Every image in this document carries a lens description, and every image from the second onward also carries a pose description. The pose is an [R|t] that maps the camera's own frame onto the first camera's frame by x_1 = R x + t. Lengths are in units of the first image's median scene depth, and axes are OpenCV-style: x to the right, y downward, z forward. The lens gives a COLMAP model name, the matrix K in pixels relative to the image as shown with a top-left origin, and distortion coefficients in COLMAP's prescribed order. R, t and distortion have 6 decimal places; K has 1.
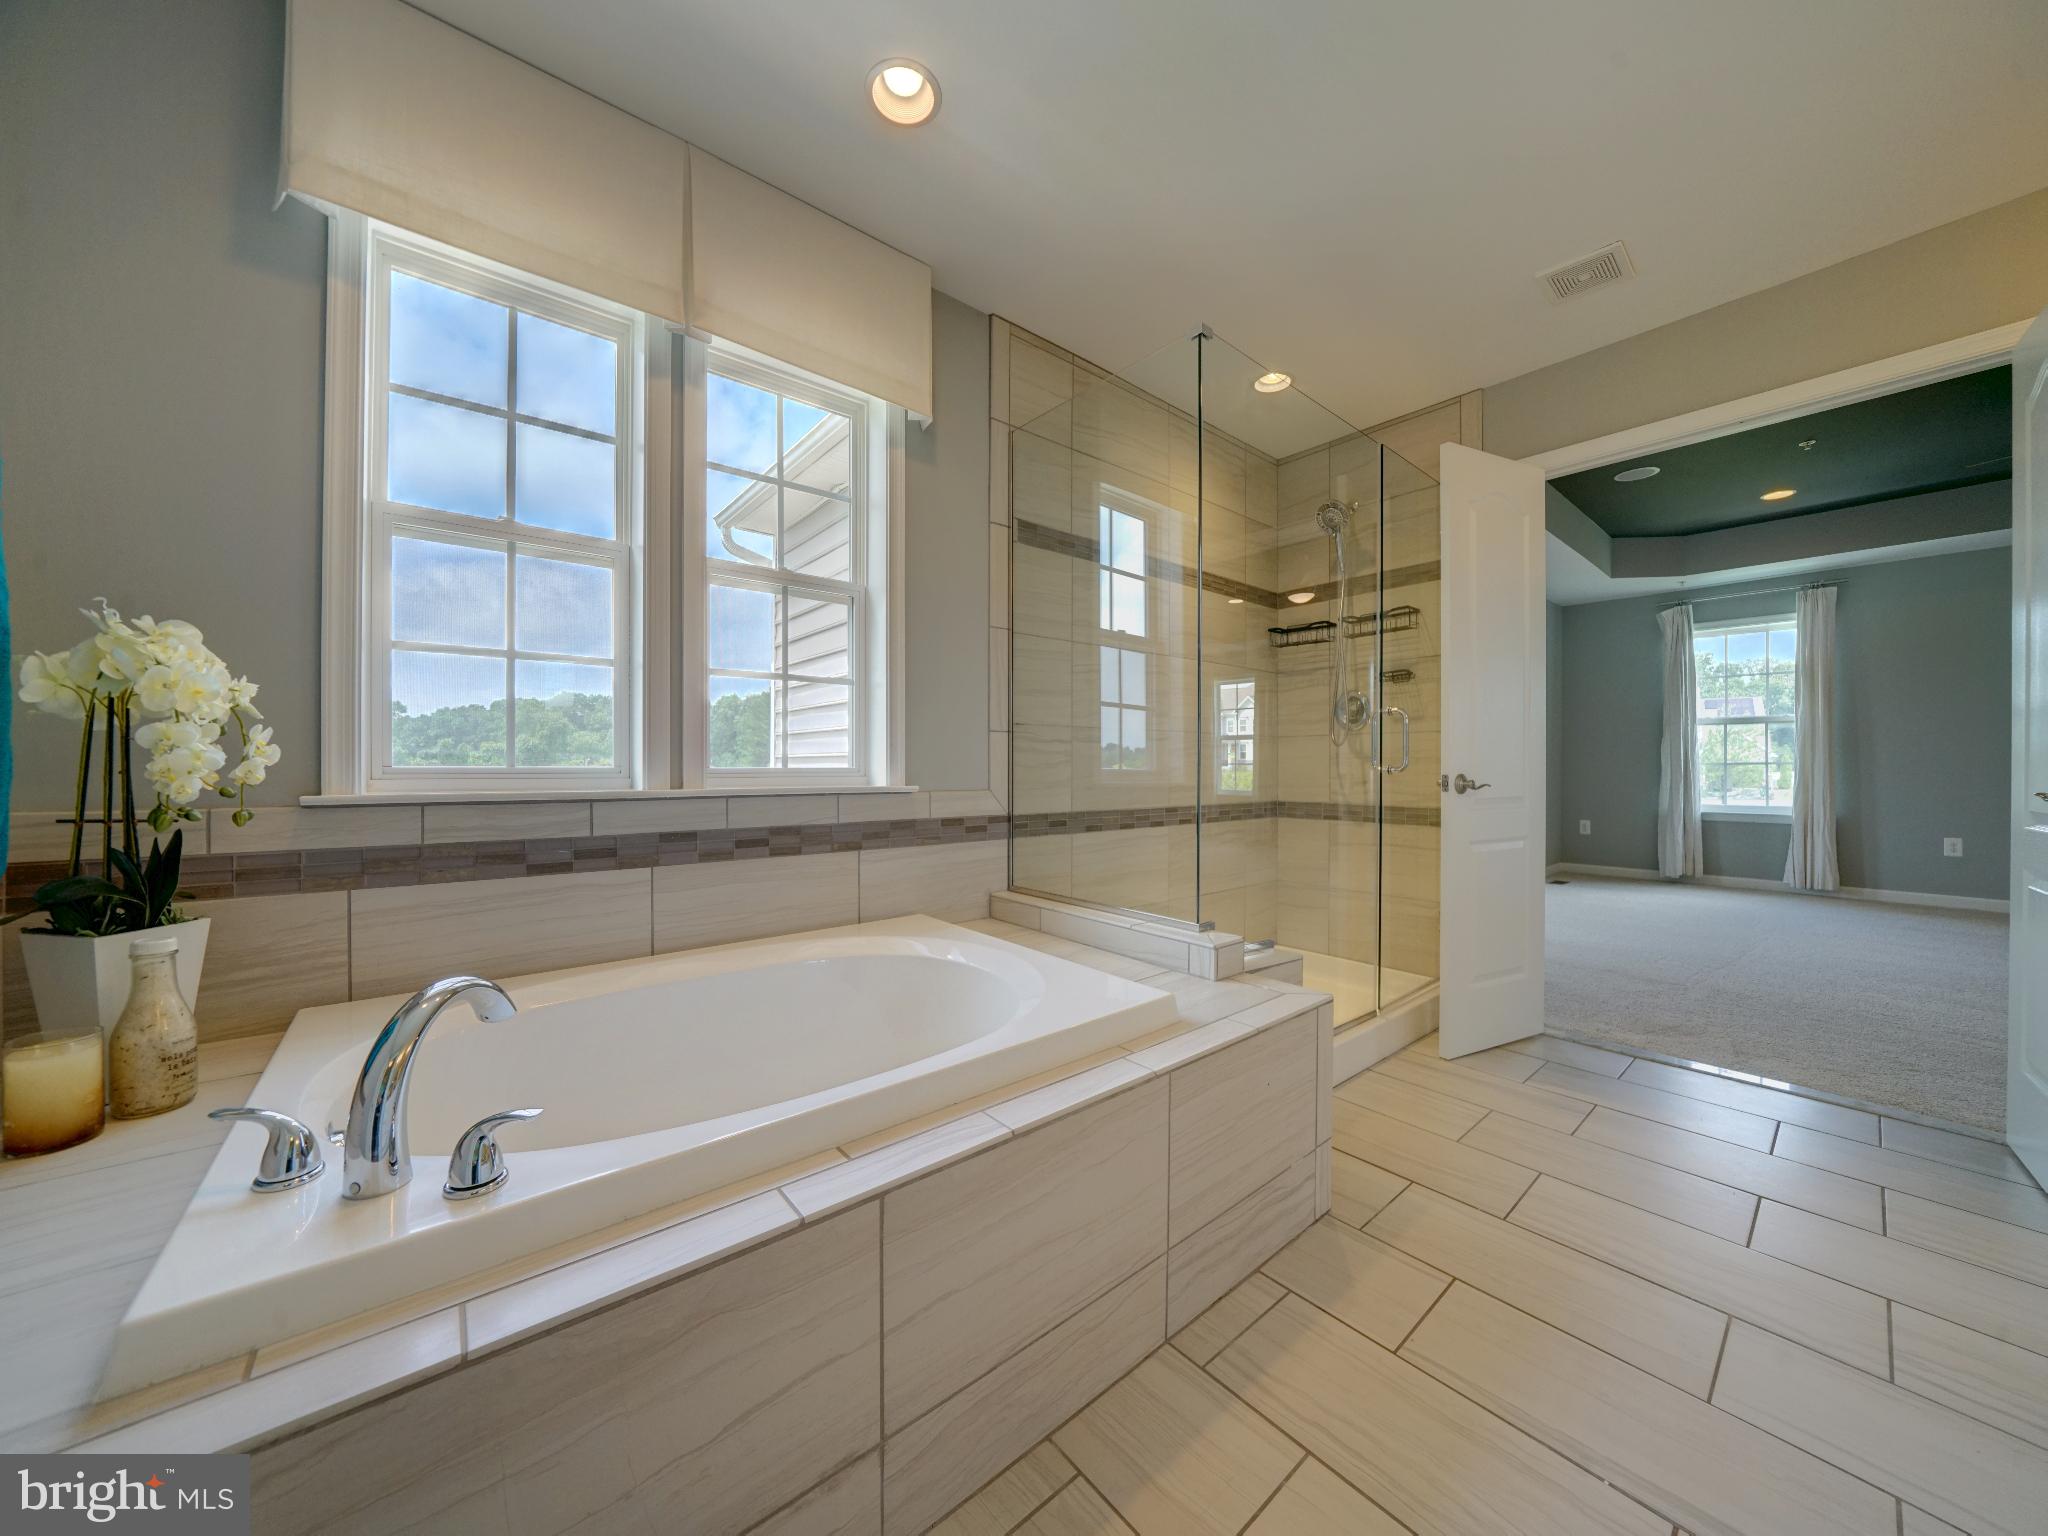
lens RADIAL K [[712.4, 0, 1012.1], [0, 712.4, 769.5], [0, 0, 1]] dist [-0.025714, 0.002850]
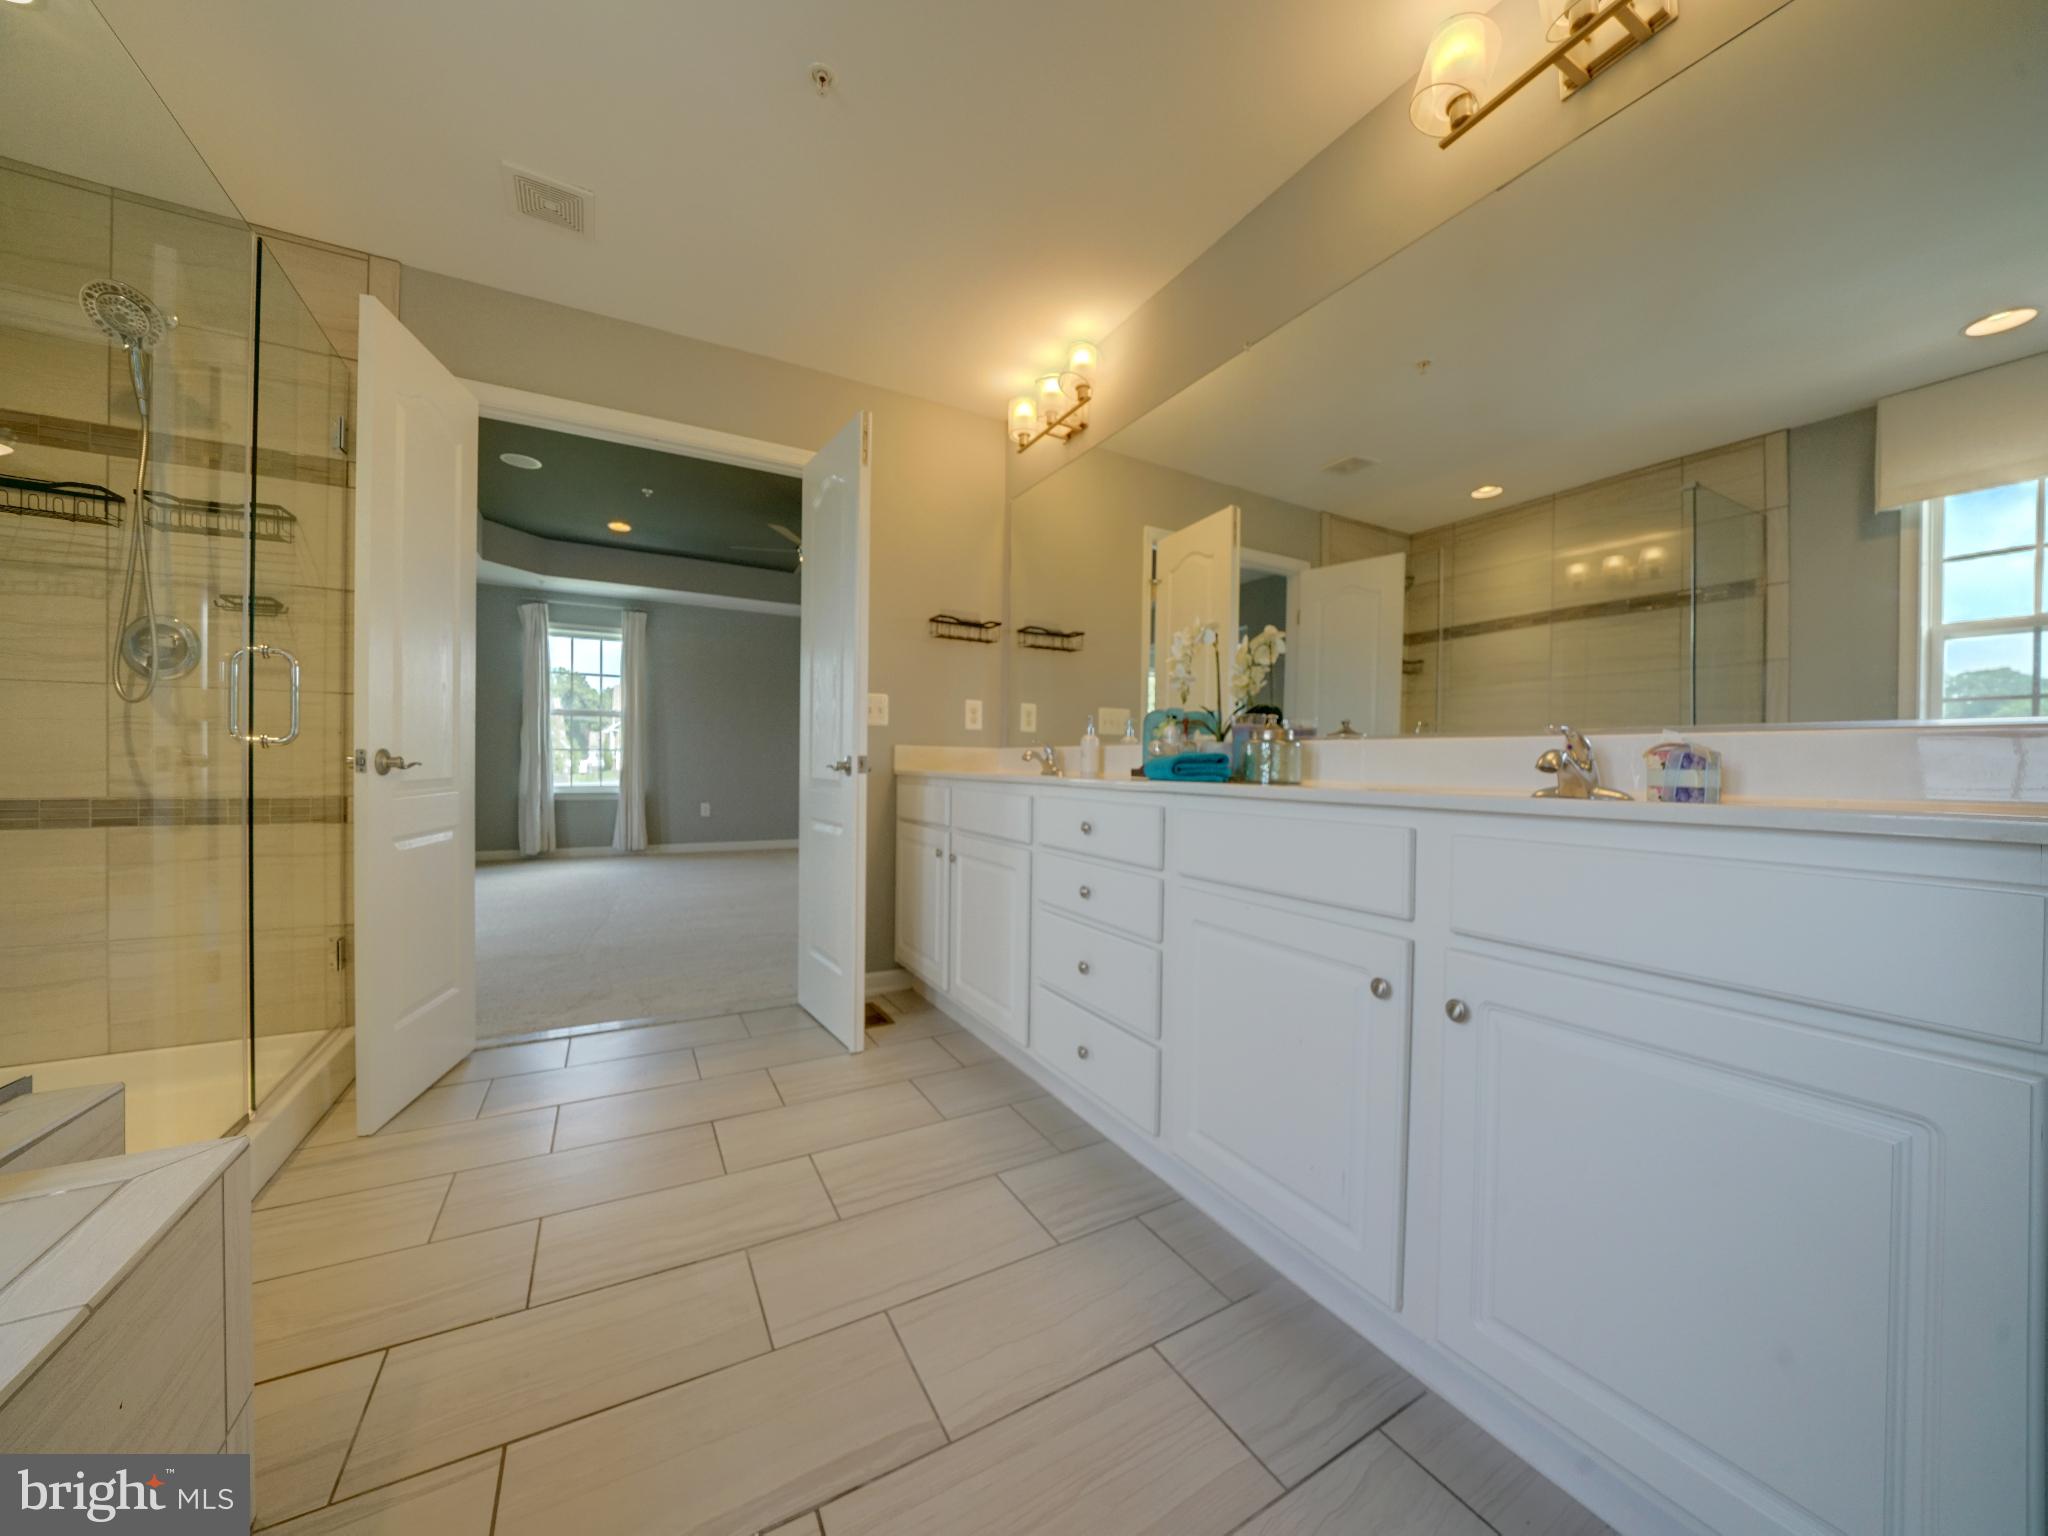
lens RADIAL K [[712.4, 0, 1012.1], [0, 712.4, 769.5], [0, 0, 1]] dist [-0.025714, 0.002850]
pose [[0.175825, -0.009537, 0.984375, 0.019801], [-0.007075, 0.999915, 0.010951, 0.014074], [-0.984396, -0.008890, 0.175743, 0.191175]]
